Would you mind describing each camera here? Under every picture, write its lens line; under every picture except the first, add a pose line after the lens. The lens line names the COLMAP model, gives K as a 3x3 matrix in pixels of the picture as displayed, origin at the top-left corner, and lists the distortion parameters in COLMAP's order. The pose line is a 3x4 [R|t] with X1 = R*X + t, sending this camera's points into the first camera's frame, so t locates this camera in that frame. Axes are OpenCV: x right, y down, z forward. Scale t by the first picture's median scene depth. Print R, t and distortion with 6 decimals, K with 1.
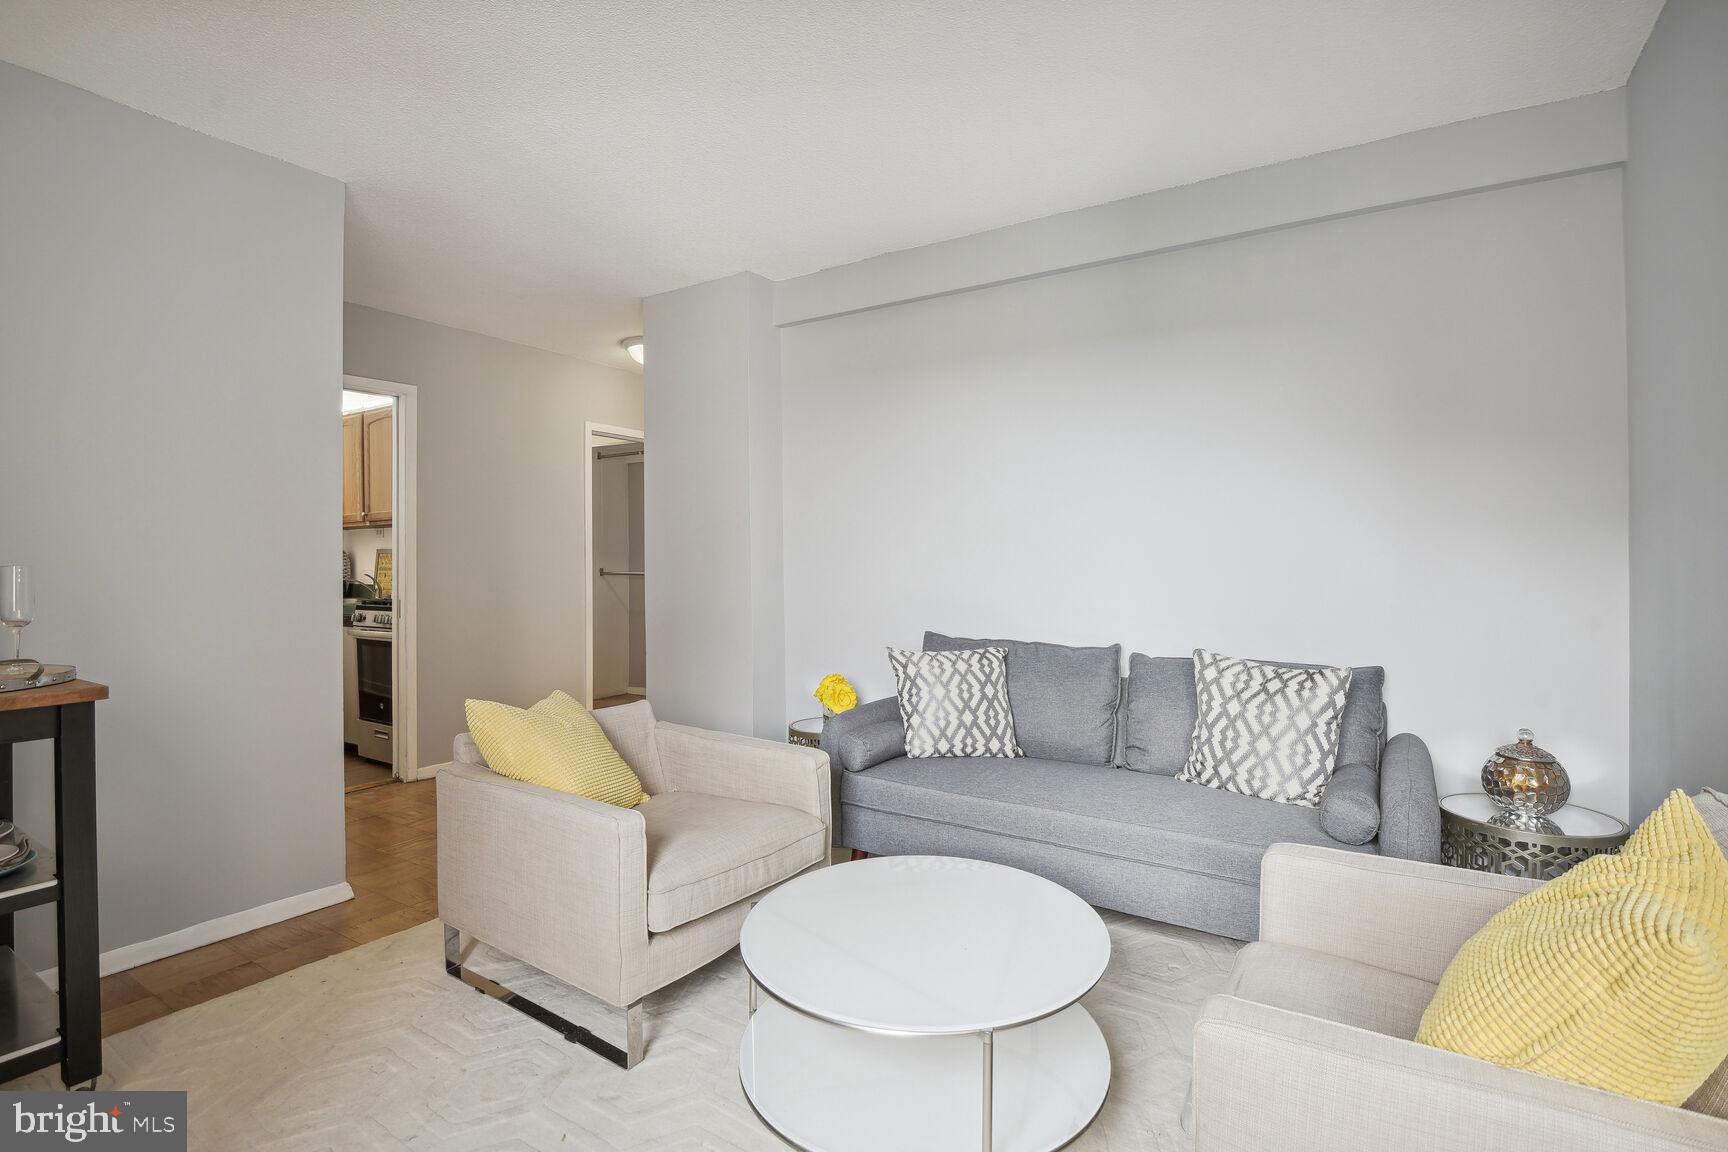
lens RADIAL K [[819.6, 0, 864.0], [0, 819.6, 576.0], [0, 0, 1]] dist [0.001216, -0.008903]
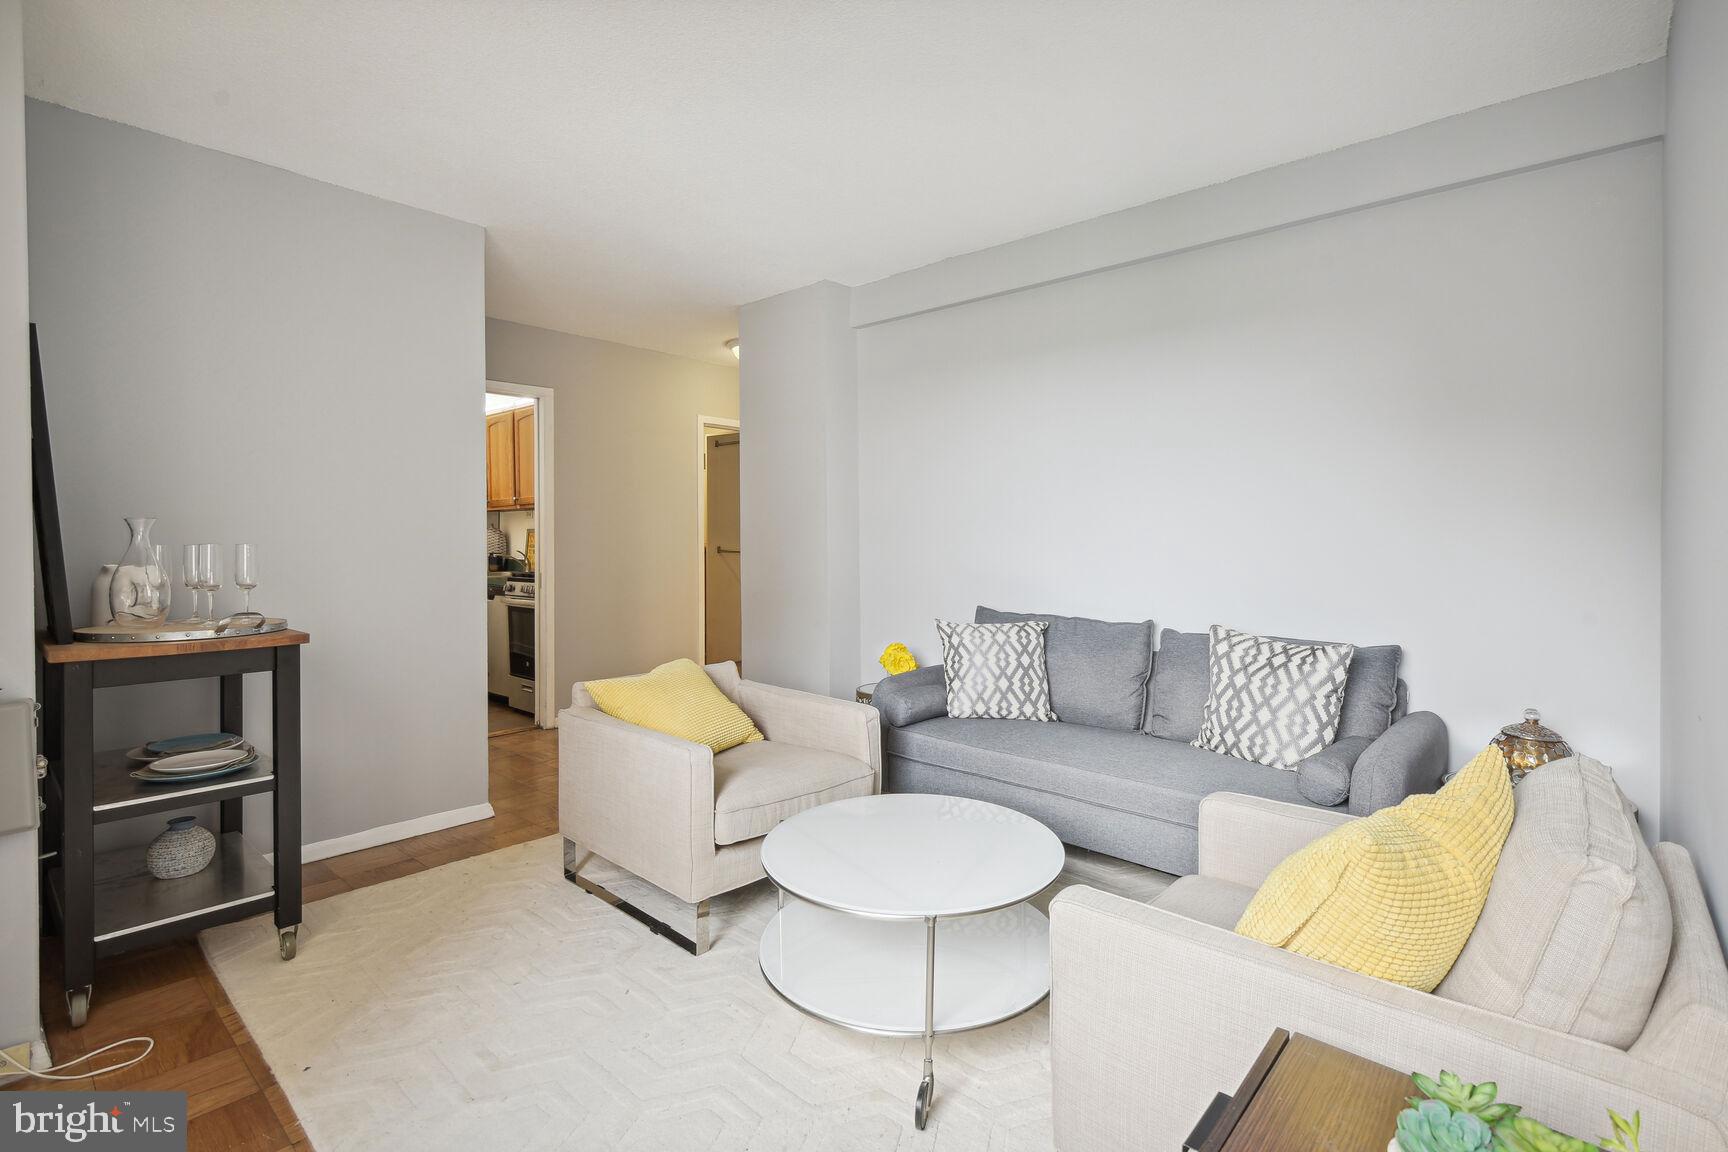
lens RADIAL K [[814.0, 0, 865.7], [0, 814.0, 568.8], [0, 0, 1]] dist [0.020298, 0.000011]
pose [[0.987385, 0.008728, -0.158095, 0.131330], [-0.005907, 0.999815, 0.018305, -0.001551], [0.158225, -0.017140, 0.987254, -0.130690]]
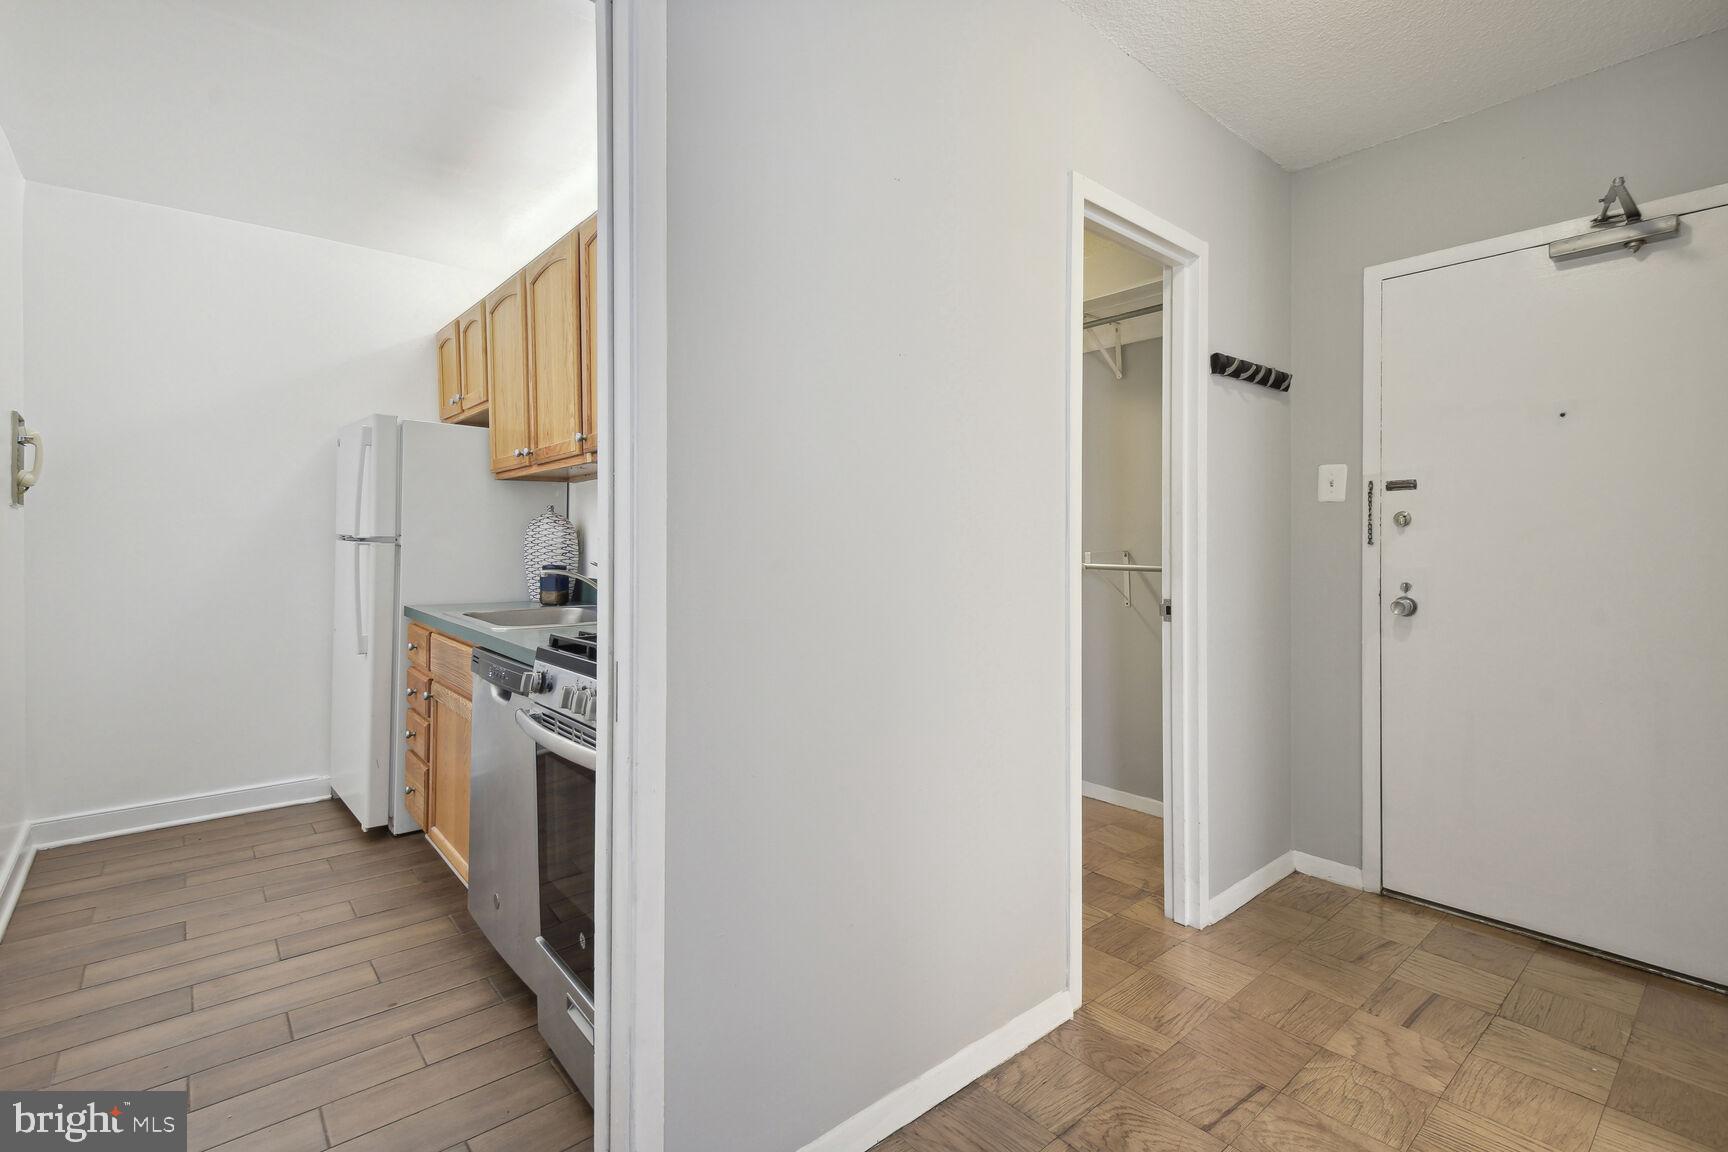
lens RADIAL K [[809.8, 0, 878.4], [0, 809.8, 520.2], [0, 0, 1]] dist [-0.001391, -0.000797]
pose [[0.960650, -0.009640, -0.277594, -0.700266], [-0.000188, 0.999375, -0.035356, -0.025489], [0.277762, 0.034017, 0.960048, 1.329580]]
